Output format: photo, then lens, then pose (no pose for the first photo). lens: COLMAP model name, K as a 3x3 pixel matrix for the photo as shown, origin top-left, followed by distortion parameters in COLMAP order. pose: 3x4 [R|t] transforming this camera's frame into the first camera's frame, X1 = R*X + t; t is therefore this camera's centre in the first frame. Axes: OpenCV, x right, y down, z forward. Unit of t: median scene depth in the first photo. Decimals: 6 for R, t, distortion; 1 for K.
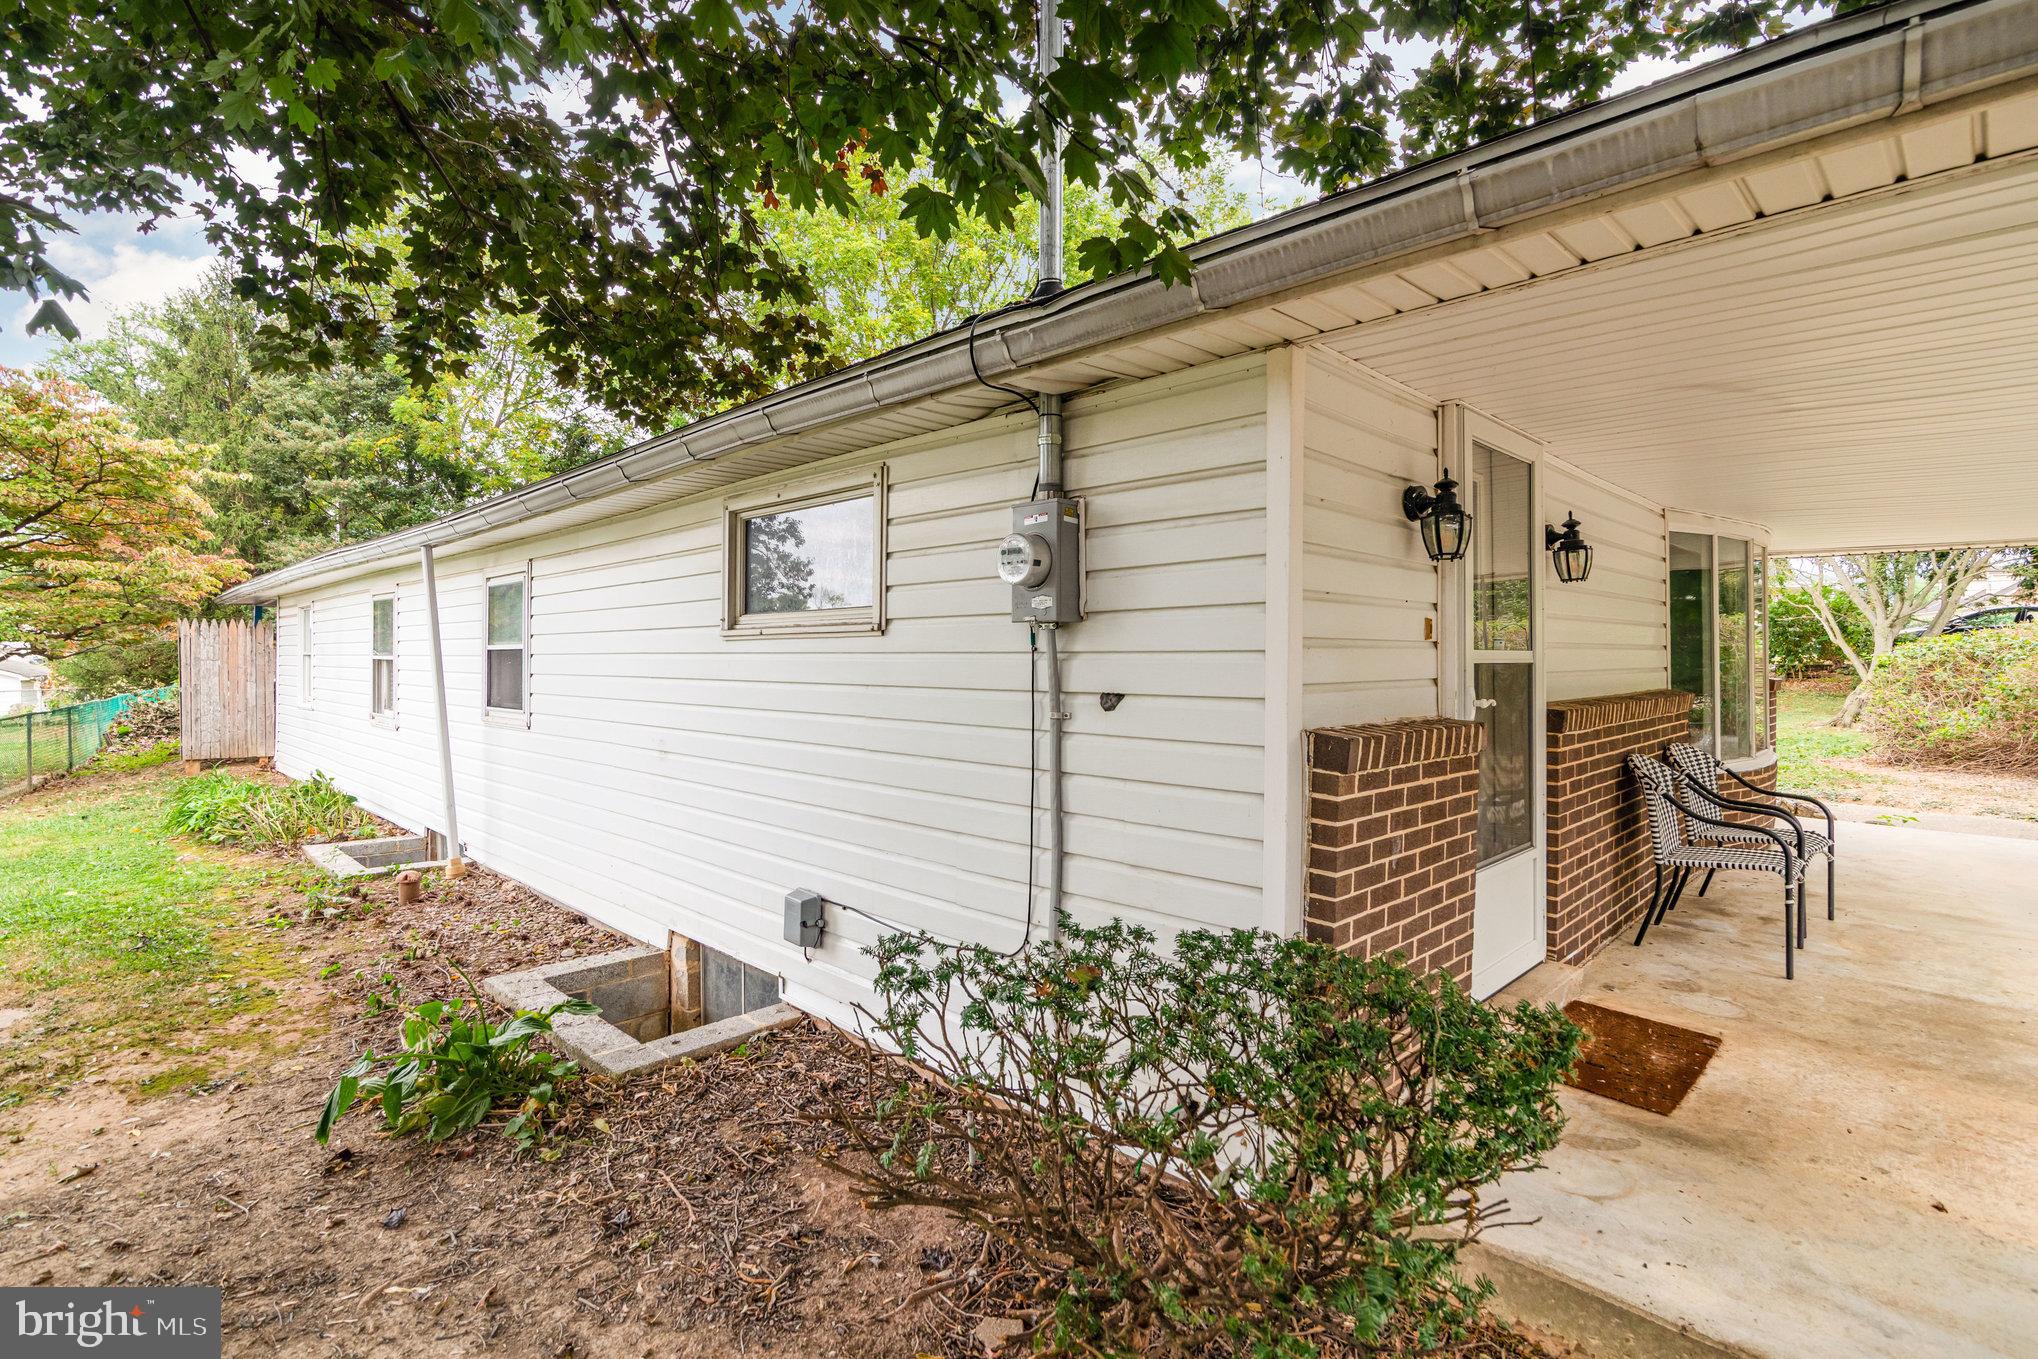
lens RADIAL K [[977.0, 0, 1019.0], [0, 977.0, 679.5], [0, 0, 1]] dist [-0.000103, 0.000442]
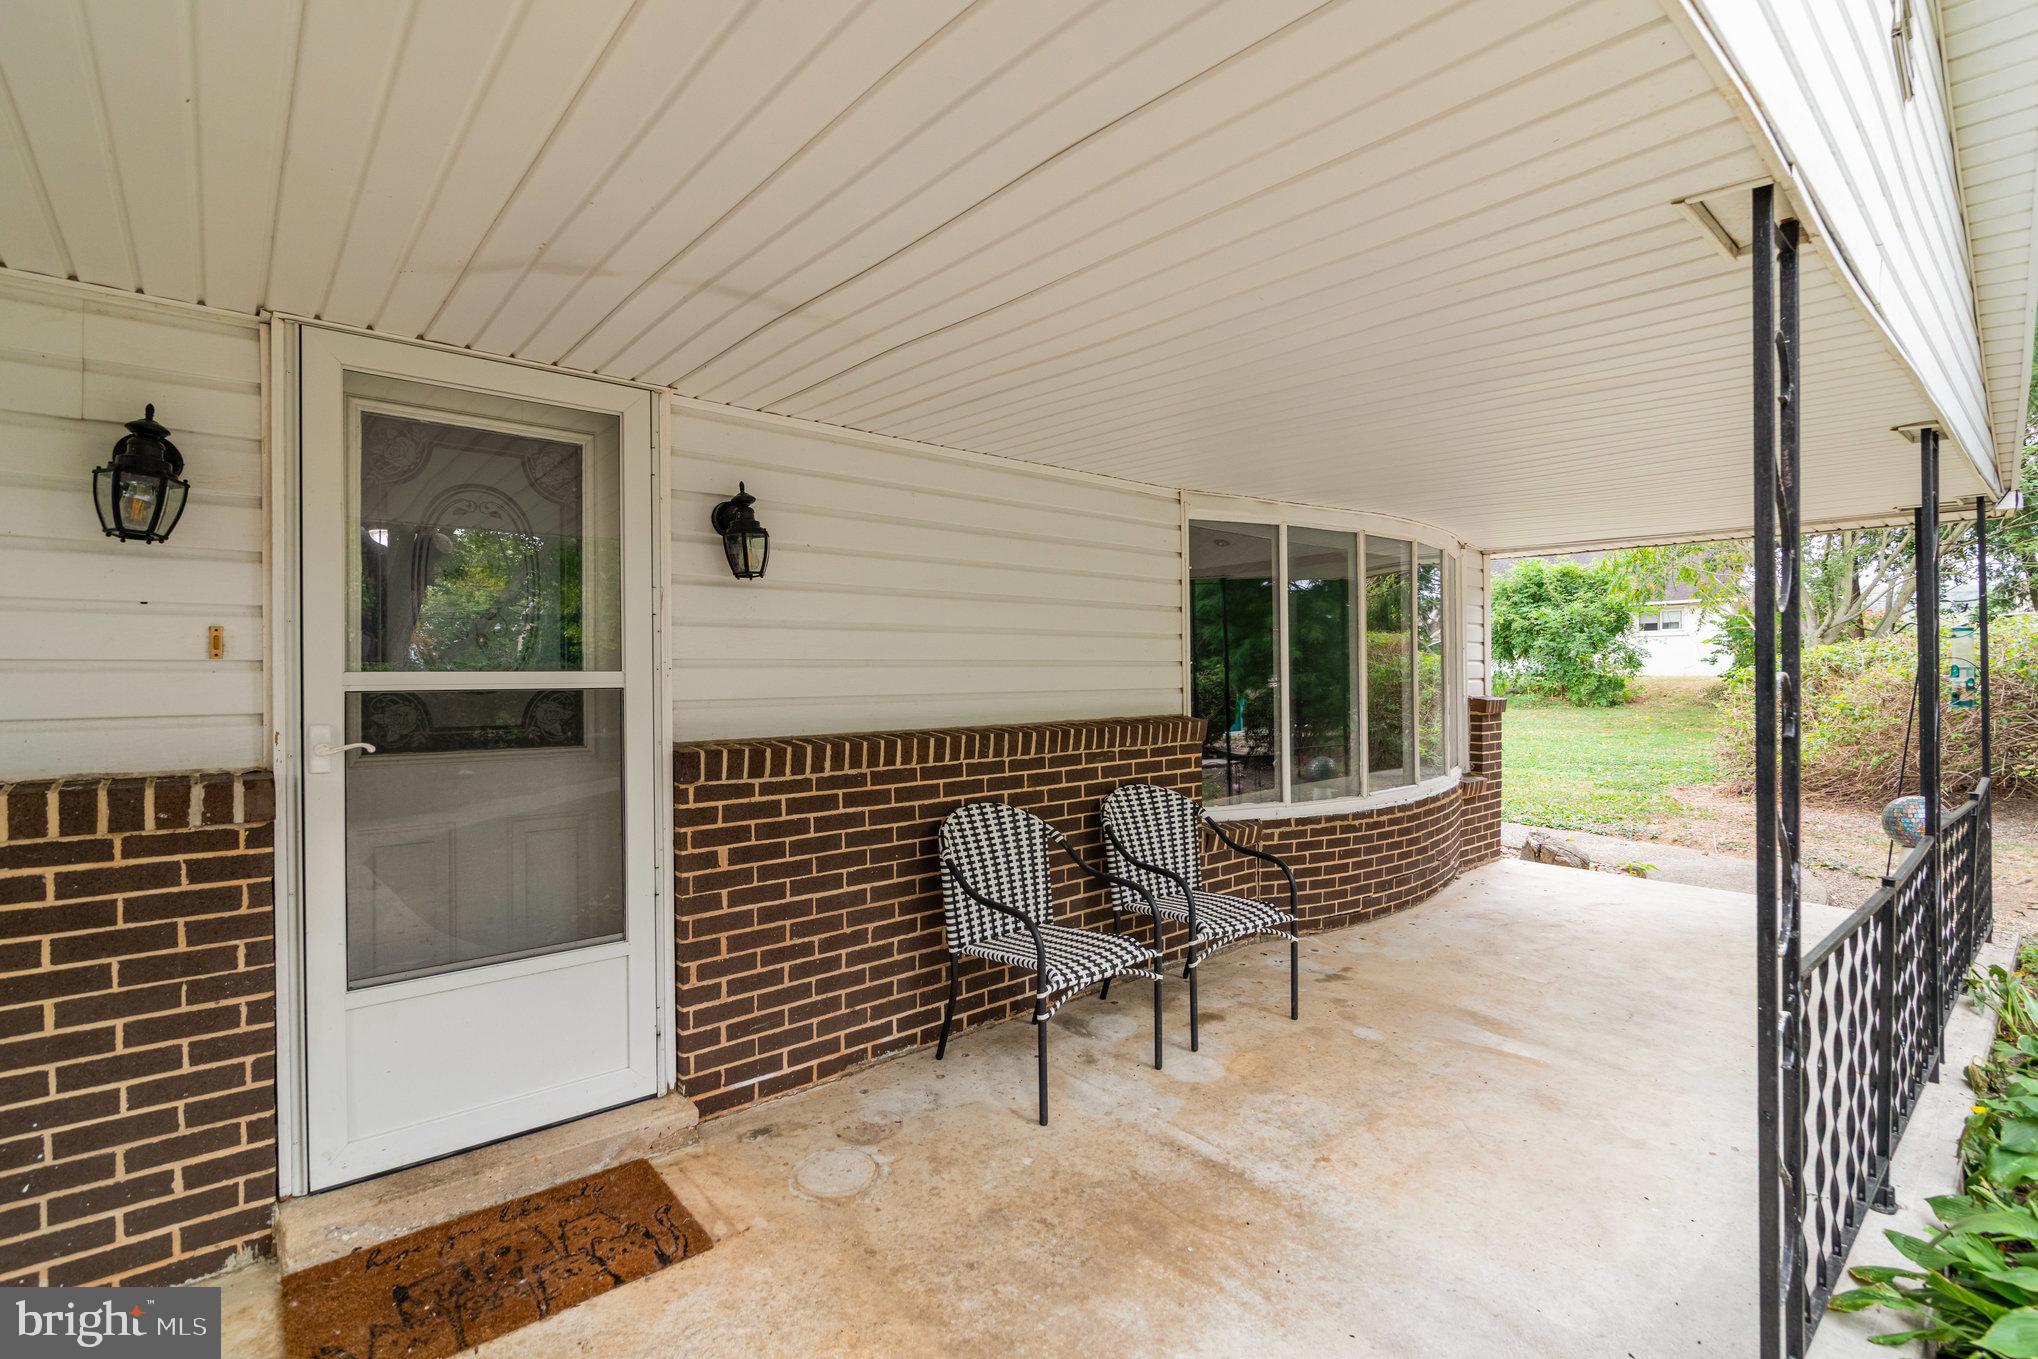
lens RADIAL K [[929.8, 0, 1001.3], [0, 929.8, 680.9], [0, 0, 1]] dist [-0.003716, -0.000266]
pose [[0.996724, -0.001191, -0.080863, 0.815713], [0.000301, 0.999939, -0.011022, -0.014048], [0.080872, 0.010962, 0.996664, 0.309542]]
